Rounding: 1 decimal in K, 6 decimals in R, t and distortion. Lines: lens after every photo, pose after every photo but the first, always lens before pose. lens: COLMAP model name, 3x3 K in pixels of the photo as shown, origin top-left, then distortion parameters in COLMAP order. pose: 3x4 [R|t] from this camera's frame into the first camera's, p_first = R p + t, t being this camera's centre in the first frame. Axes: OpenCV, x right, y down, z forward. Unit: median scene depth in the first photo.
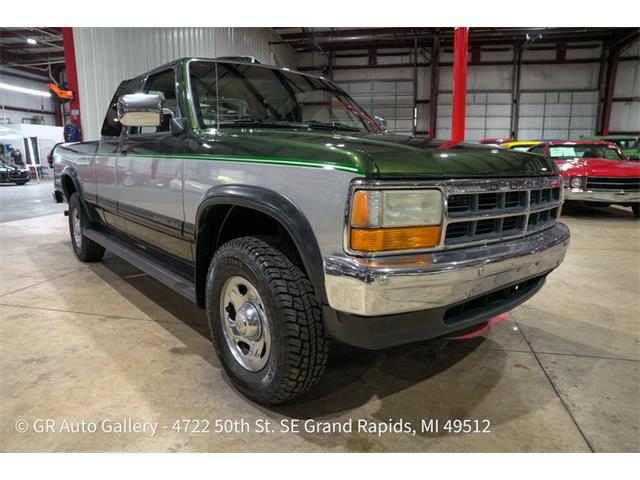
lens RADIAL K [[438.5, 0, 321.3], [0, 438.5, 241.6], [0, 0, 1]] dist [-0.144801, 0.115310]
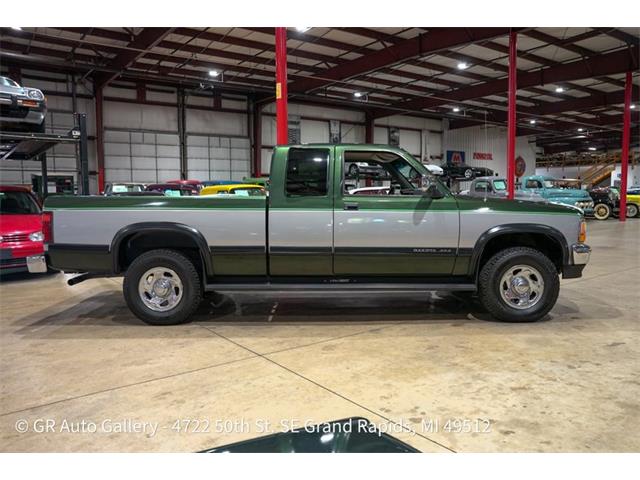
lens RADIAL K [[497.7, 0, 321.5], [0, 497.7, 243.7], [0, 0, 1]] dist [-0.090411, 0.105088]
pose [[0.651188, -0.079406, 0.754751, -2.129955], [0.151869, 0.988030, -0.027082, -0.089383], [-0.743566, 0.132258, 0.655452, 0.083493]]
